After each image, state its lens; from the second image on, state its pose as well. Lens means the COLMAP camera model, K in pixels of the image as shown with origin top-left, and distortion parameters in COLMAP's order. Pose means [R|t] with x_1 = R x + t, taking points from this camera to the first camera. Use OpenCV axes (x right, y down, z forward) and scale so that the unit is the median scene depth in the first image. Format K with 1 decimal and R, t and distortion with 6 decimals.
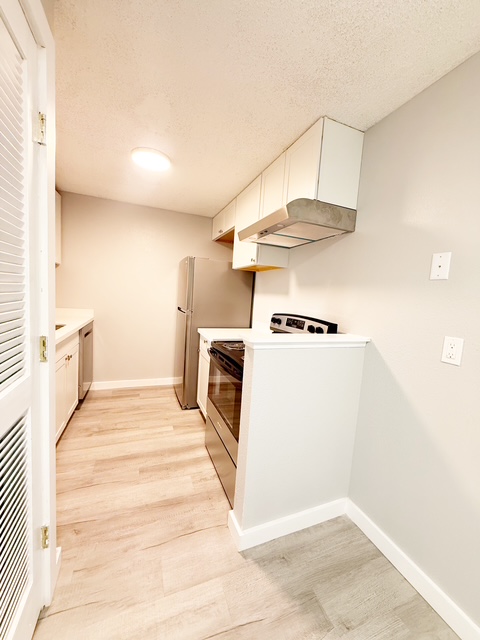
lens RADIAL K [[254.5, 0, 239.8], [0, 254.5, 316.1], [0, 0, 1]] dist [0.001662, -0.000179]
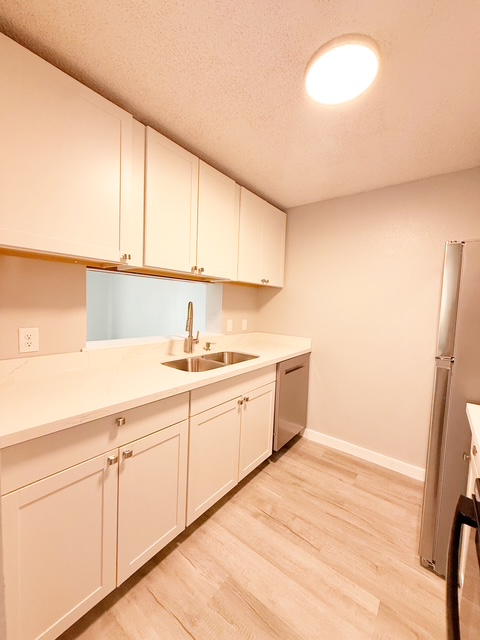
lens RADIAL K [[254.5, 0, 243.0], [0, 254.5, 315.9], [0, 0, 1]] dist [0.001662, -0.000179]
pose [[0.517599, 0.000140, -0.855623, 0.009396], [-0.076773, 0.995974, -0.046279, -0.050633], [0.852172, 0.089642, 0.515526, 0.453116]]
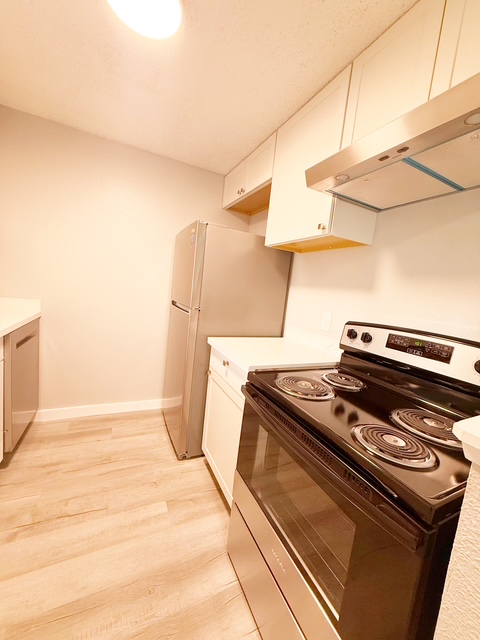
lens RADIAL K [[254.5, 0, 239.3], [0, 254.5, 317.7], [0, 0, 1]] dist [0.001662, -0.000179]
pose [[0.996783, 0.034859, 0.072165, -0.138142], [-0.037465, 0.998682, 0.035087, -0.026211], [-0.070847, -0.037678, 0.996775, 0.373705]]
